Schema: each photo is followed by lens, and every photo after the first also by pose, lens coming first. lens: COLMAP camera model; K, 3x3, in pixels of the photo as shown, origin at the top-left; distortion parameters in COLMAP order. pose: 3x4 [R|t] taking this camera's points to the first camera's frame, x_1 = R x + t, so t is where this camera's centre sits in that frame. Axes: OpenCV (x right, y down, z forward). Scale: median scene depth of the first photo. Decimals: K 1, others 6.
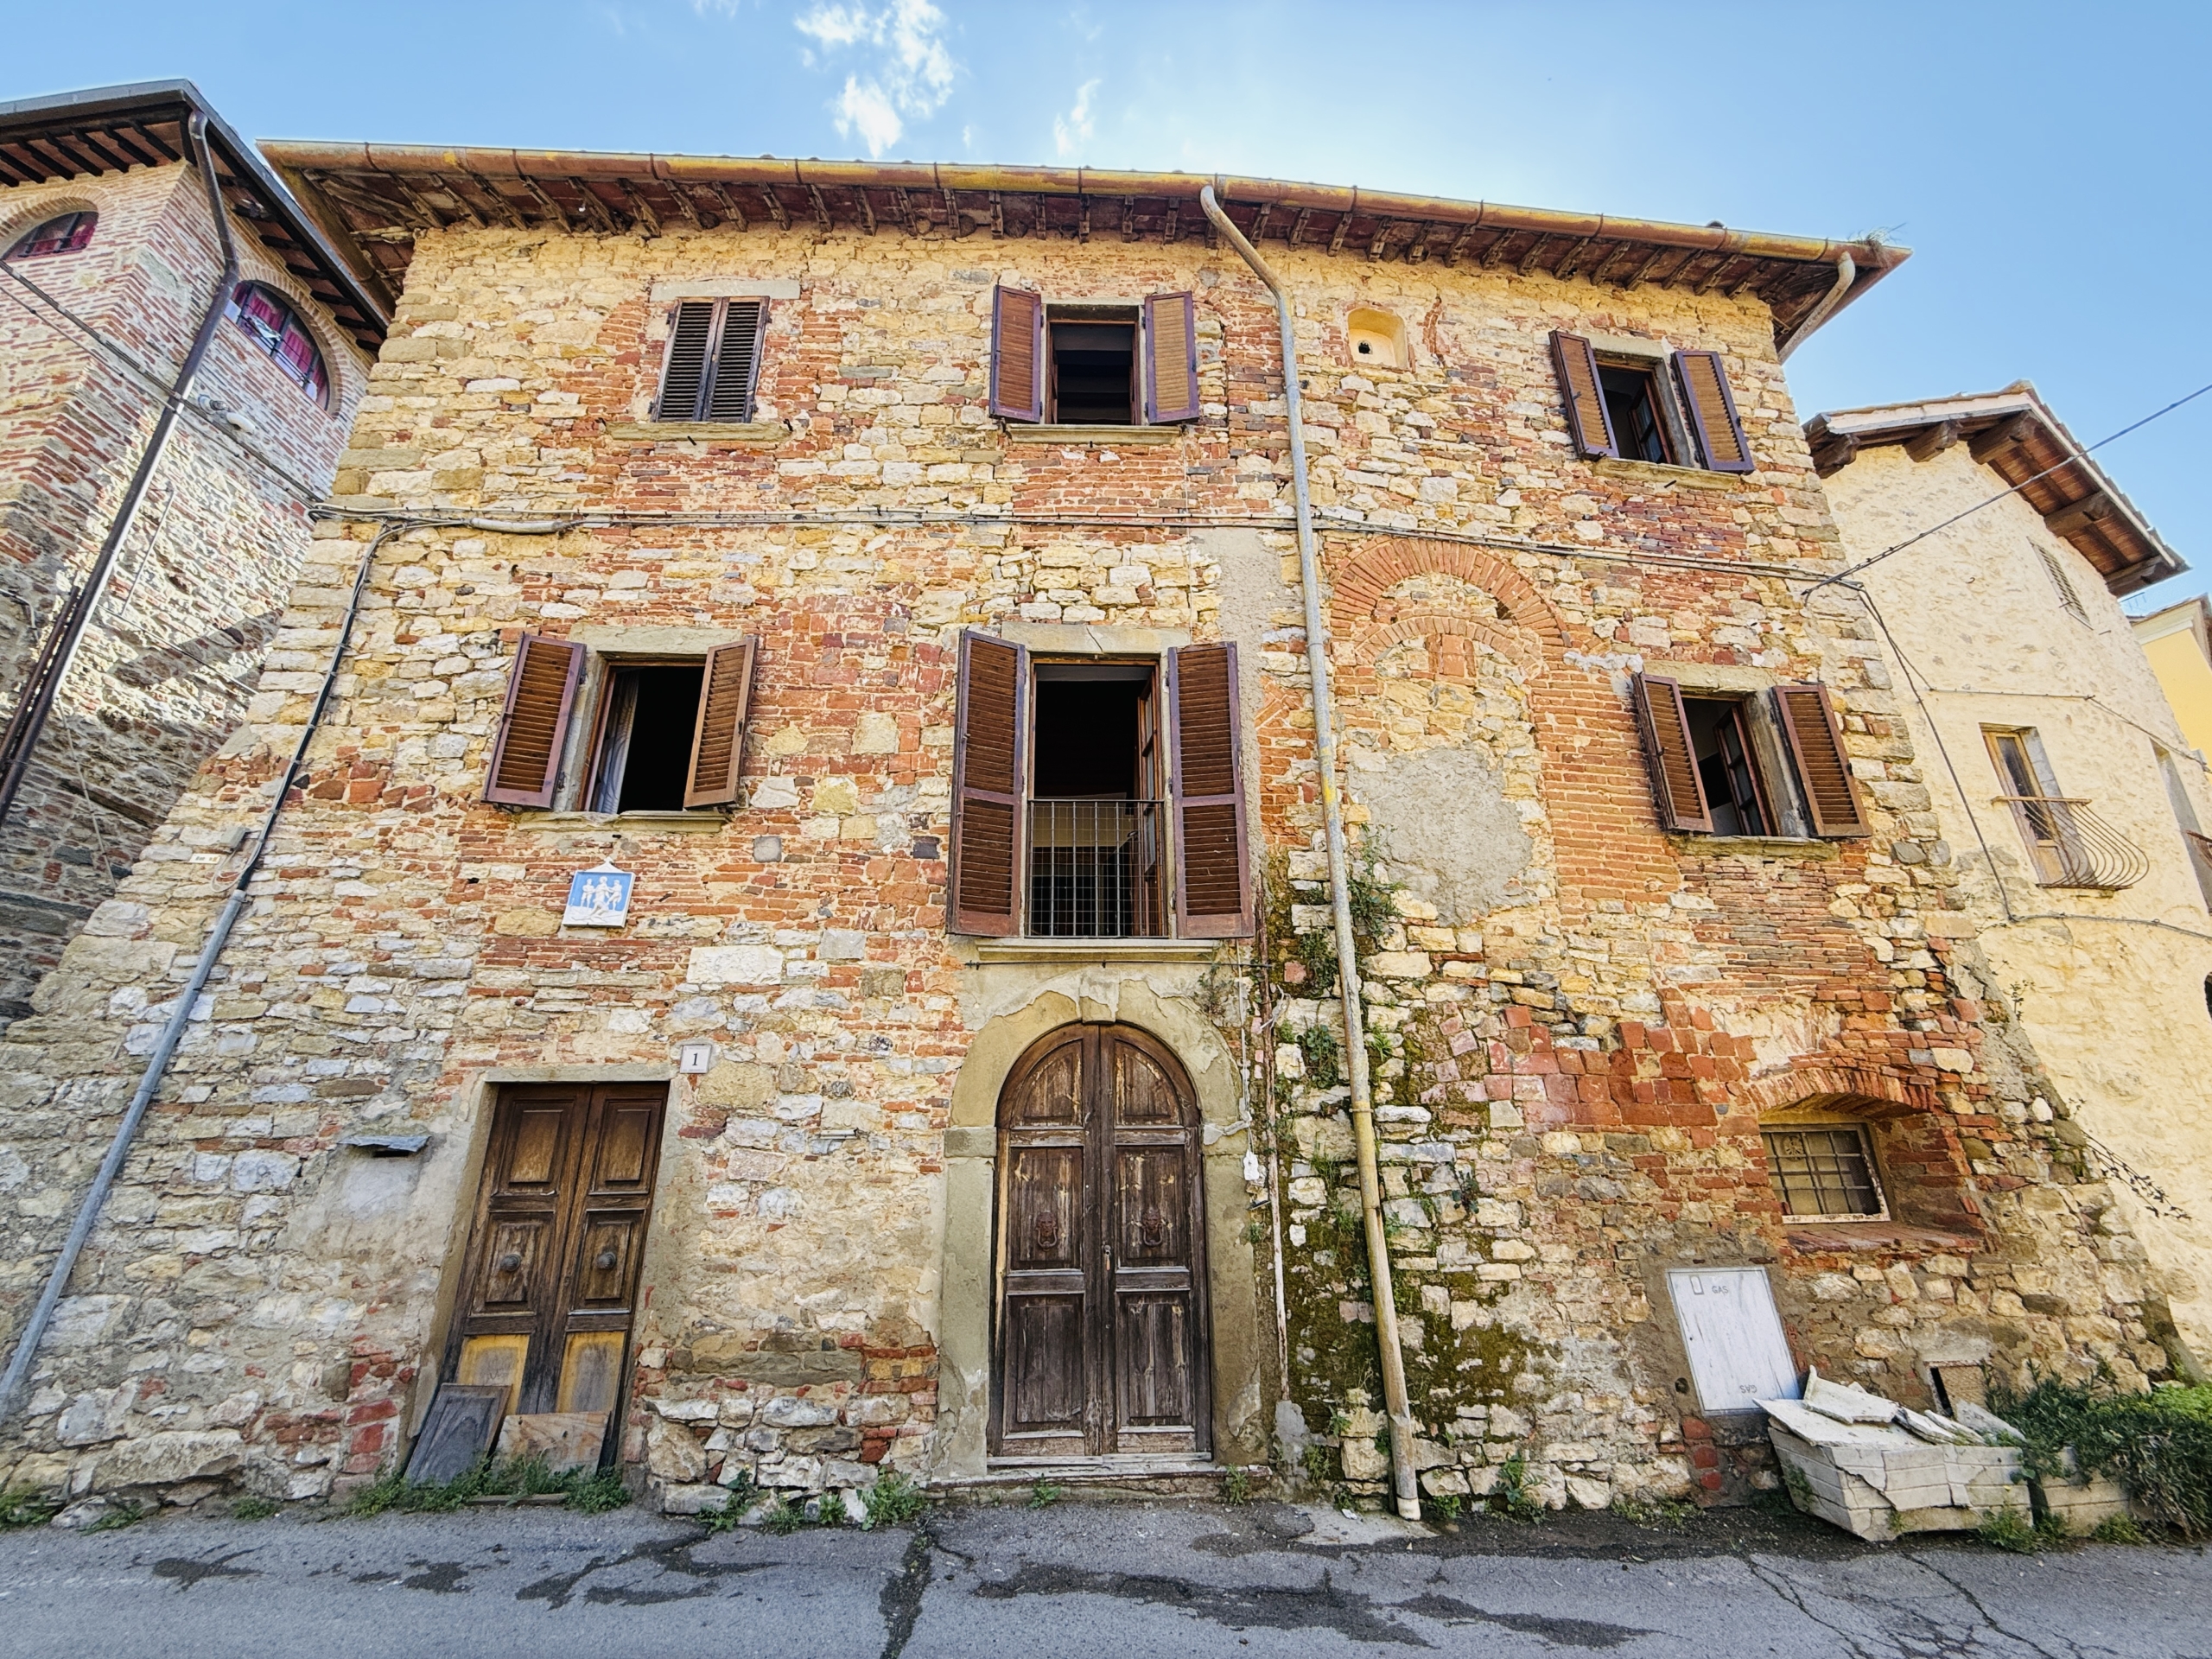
lens RADIAL K [[875.5, 0, 1089.9], [0, 875.5, 833.7], [0, 0, 1]] dist [0.000230, -0.000076]
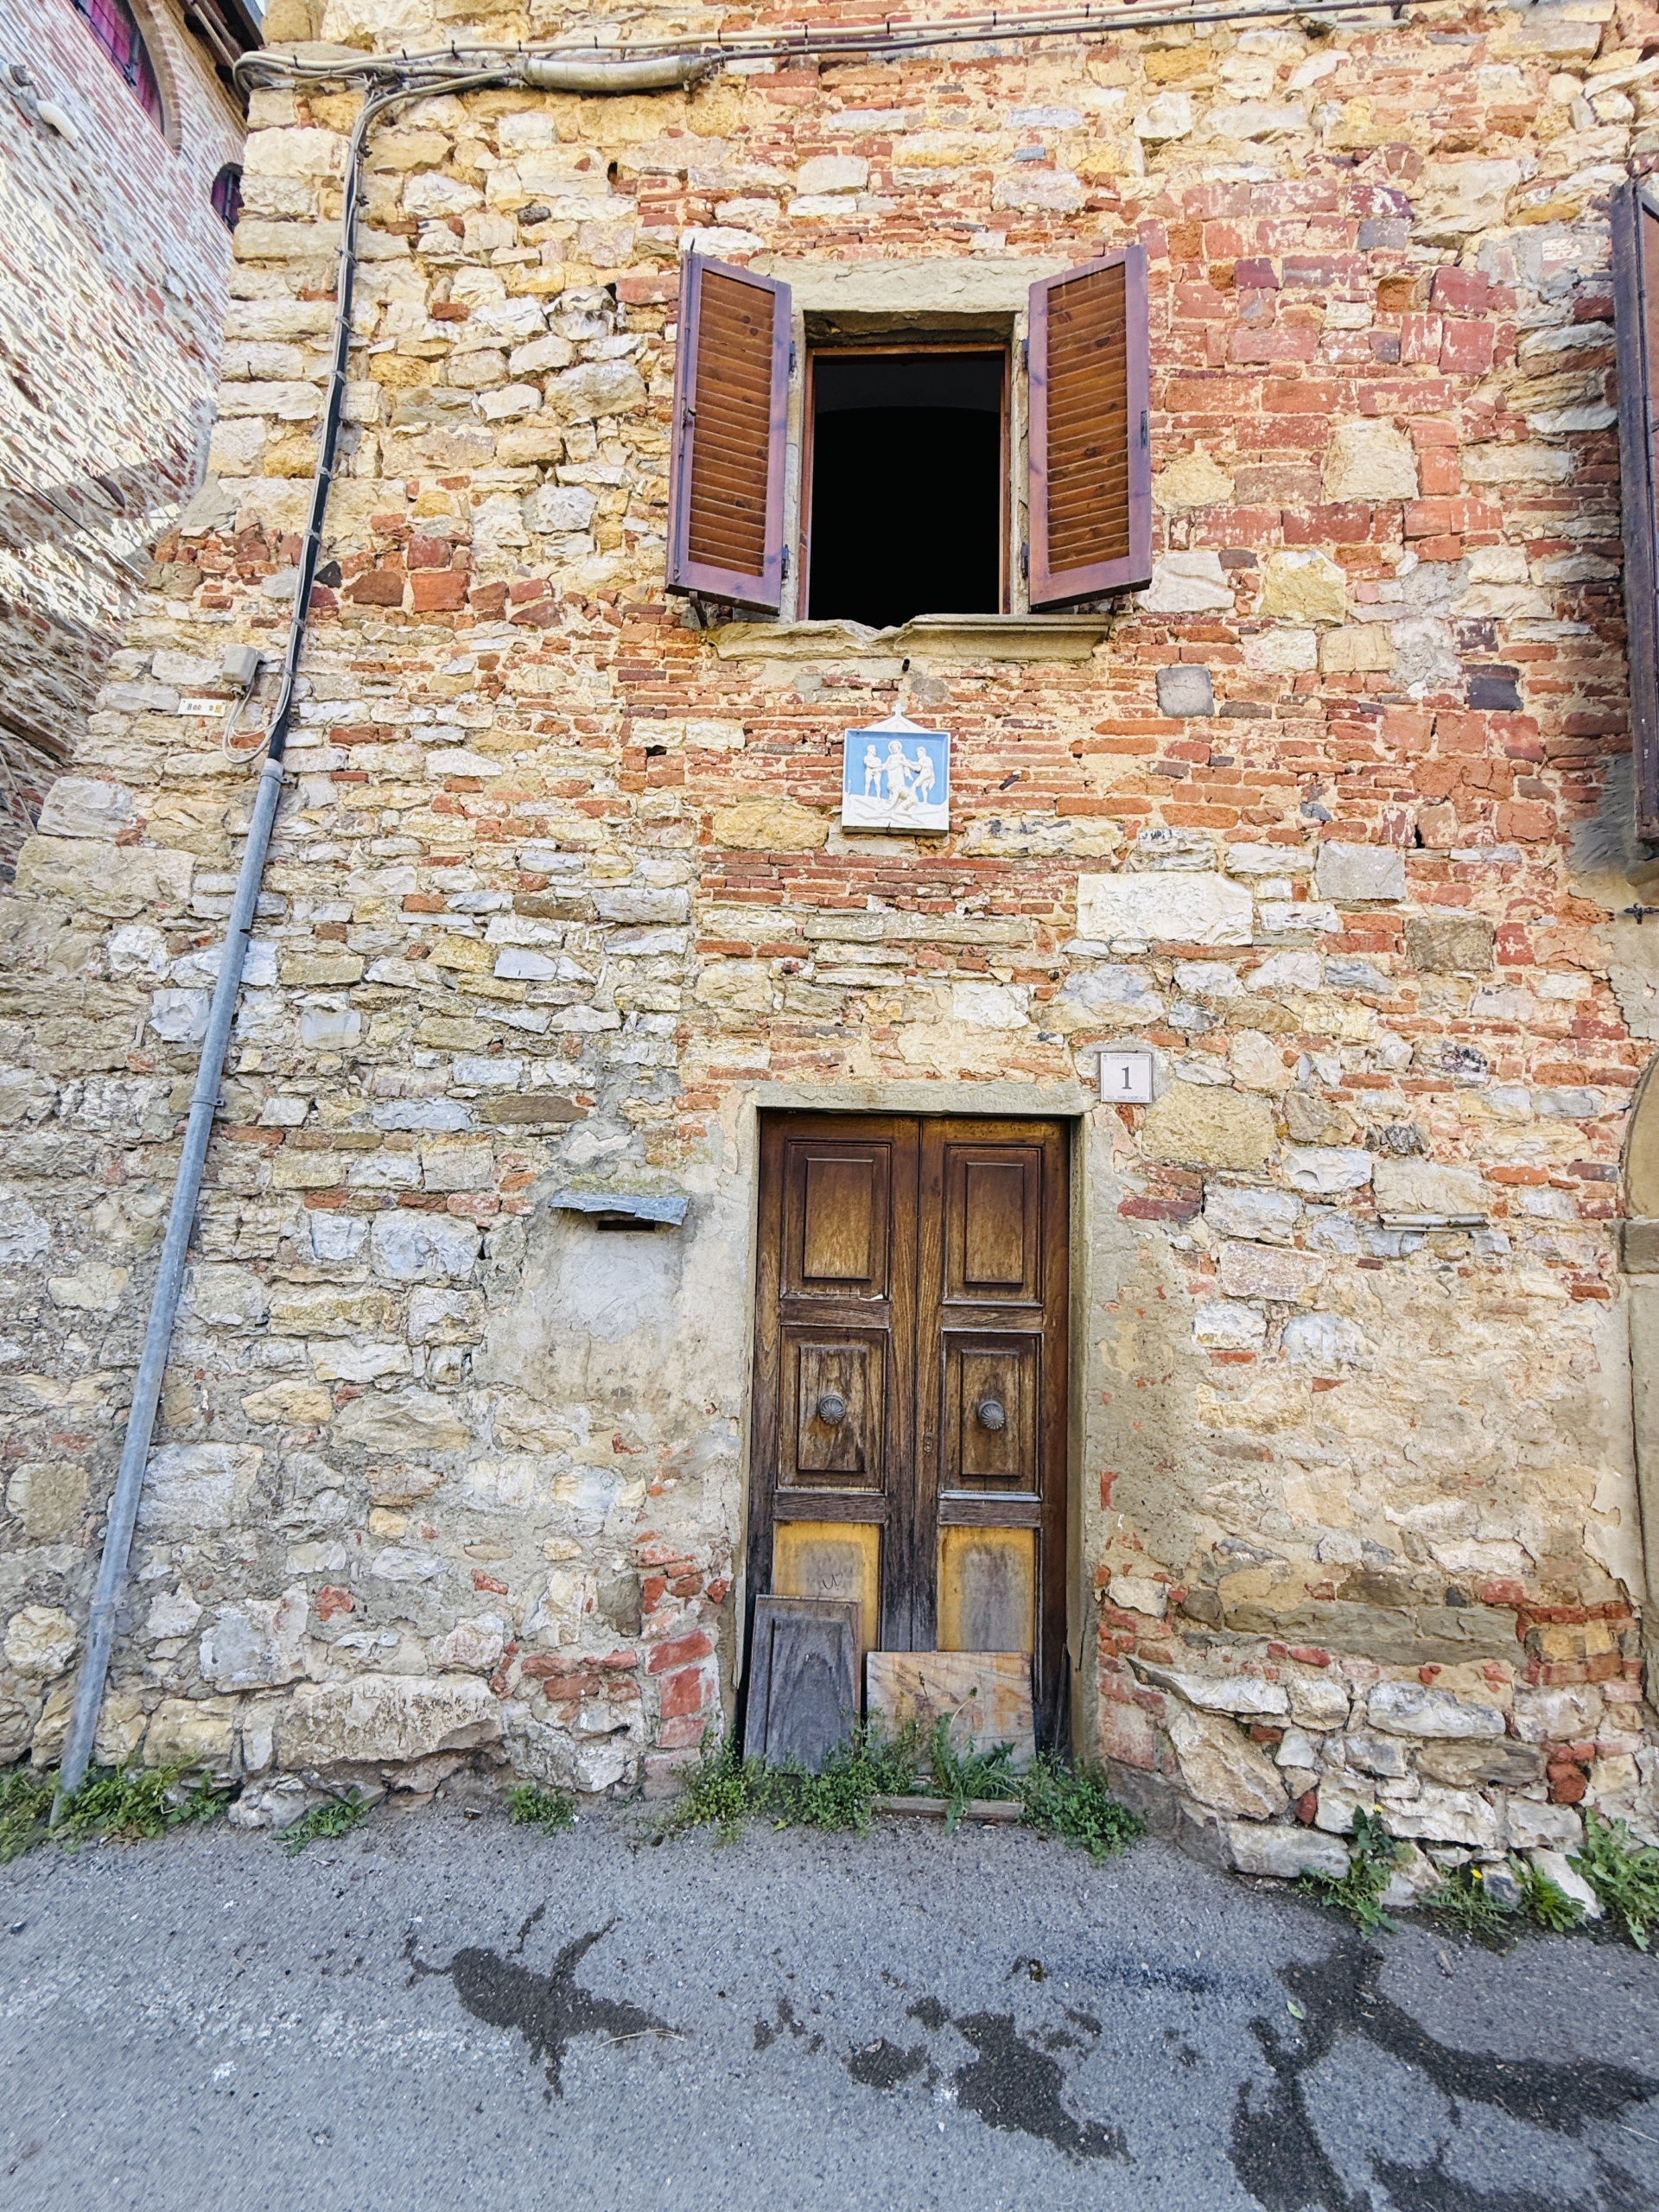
lens RADIAL K [[875.5, 0, 814.1], [0, 875.5, 1105.5], [0, 0, 1]] dist [0.000230, -0.000076]
pose [[0.994451, 0.029724, -0.100919, -0.588406], [-0.004324, 0.969996, 0.243083, 0.145948], [0.105116, -0.241298, 0.964741, 0.463278]]
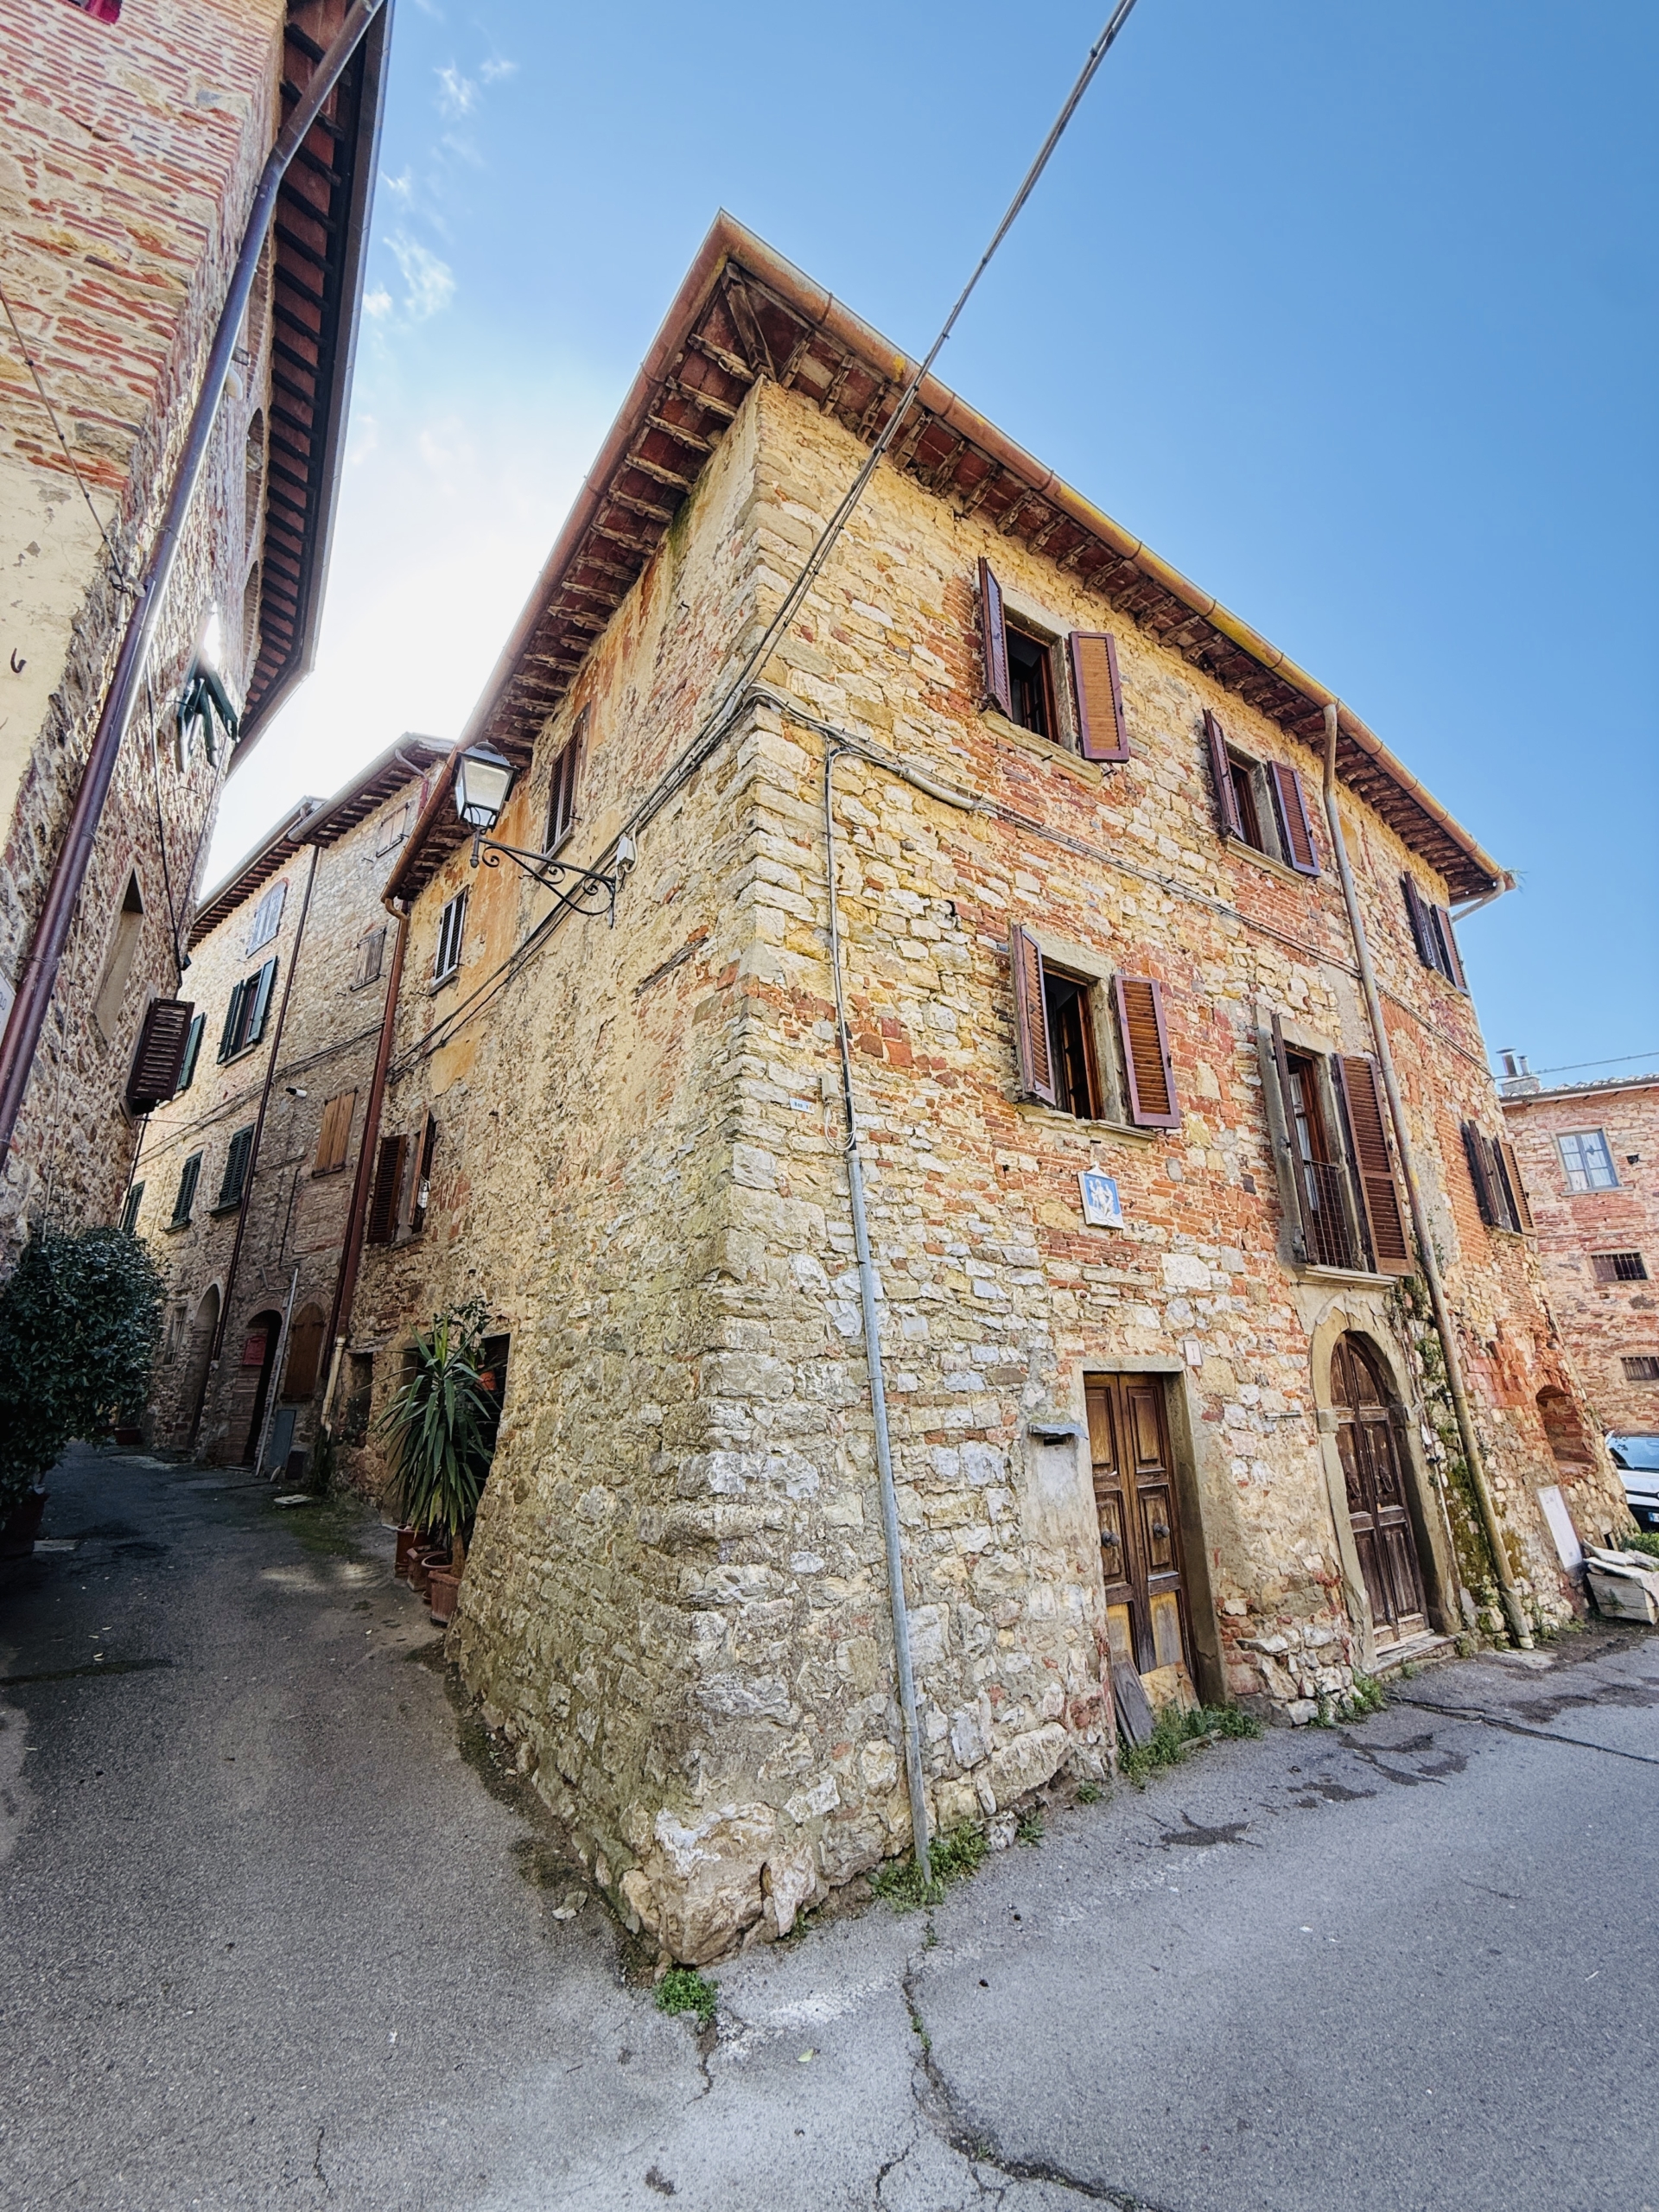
lens RADIAL K [[875.5, 0, 830.3], [0, 875.5, 1104.4], [0, 0, 1]] dist [0.000230, -0.000076]
pose [[0.852578, 0.165240, 0.495789, -1.499107], [-0.173062, 0.984439, -0.030497, 0.051463], [-0.493114, -0.059801, 0.867907, 0.250682]]
